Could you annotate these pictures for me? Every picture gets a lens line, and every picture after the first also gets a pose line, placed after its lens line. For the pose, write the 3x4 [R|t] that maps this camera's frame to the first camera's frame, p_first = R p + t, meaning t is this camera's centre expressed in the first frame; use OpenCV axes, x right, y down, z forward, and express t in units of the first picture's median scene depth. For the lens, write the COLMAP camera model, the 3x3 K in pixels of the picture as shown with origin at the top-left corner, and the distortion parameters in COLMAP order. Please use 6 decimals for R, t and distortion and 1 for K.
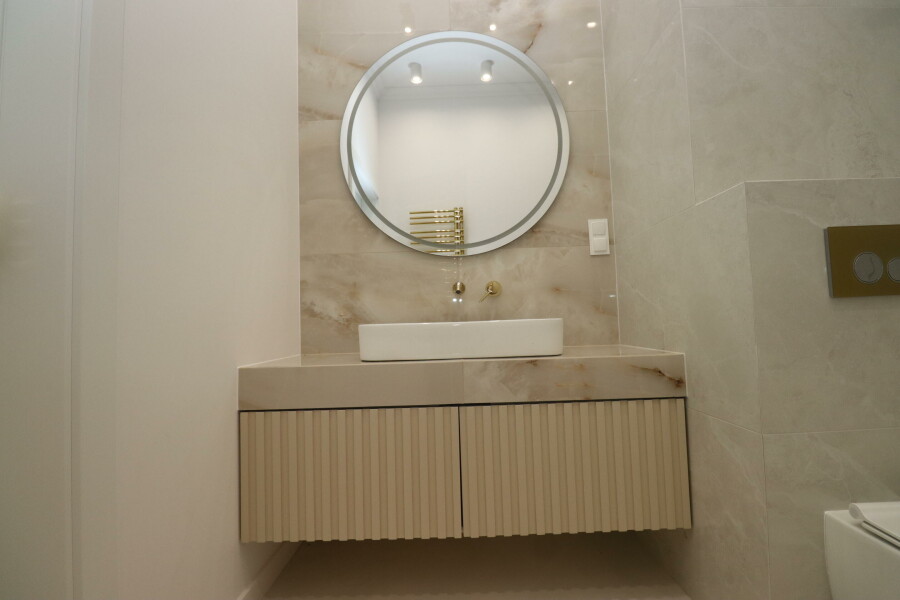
lens RADIAL K [[418.3, 0, 450.0], [0, 418.3, 300.0], [0, 0, 1]] dist [-0.000114, -0.008519]
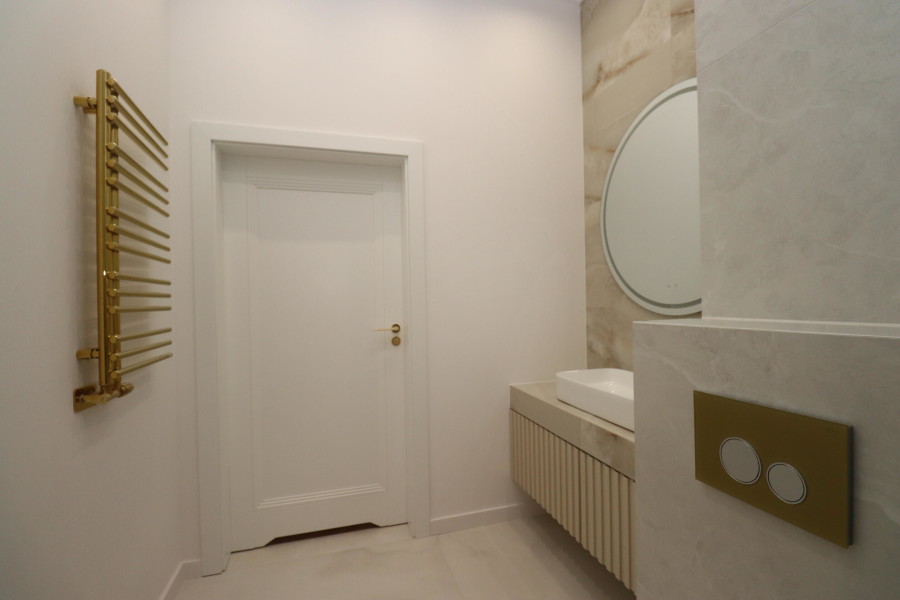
lens RADIAL K [[418.3, 0, 450.0], [0, 418.3, 300.0], [0, 0, 1]] dist [-0.000114, -0.008519]
pose [[0.277206, 0.030808, -0.960316, 0.852959], [0.065307, 0.996570, 0.050823, -0.231257], [0.958588, -0.076804, 0.274243, 0.192272]]
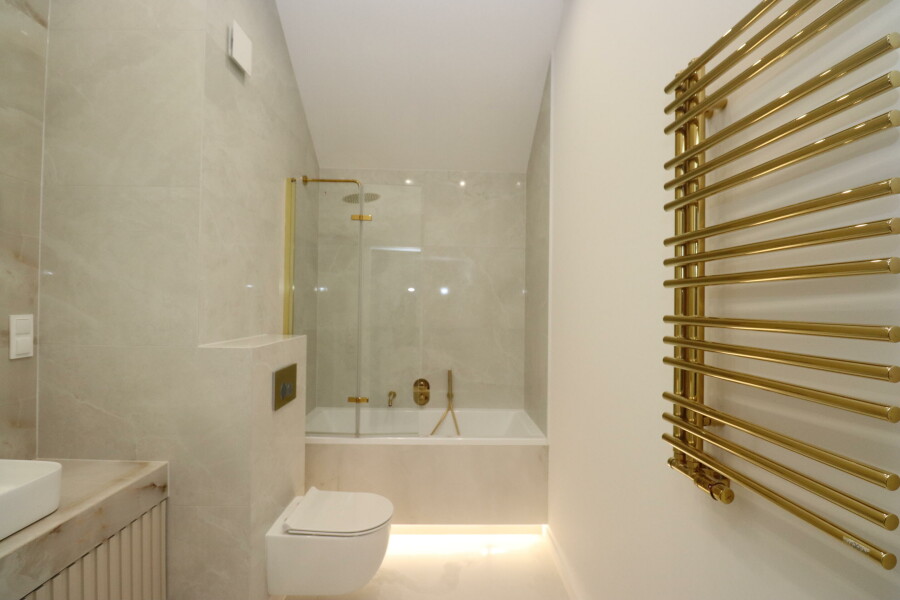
lens RADIAL K [[418.3, 0, 450.0], [0, 418.3, 300.0], [0, 0, 1]] dist [-0.000114, -0.008519]
pose [[-0.035691, 0.046297, 0.998290, -0.513708], [-0.074857, 0.995996, -0.048867, -0.250184], [-0.996555, -0.076473, -0.032082, 0.178914]]
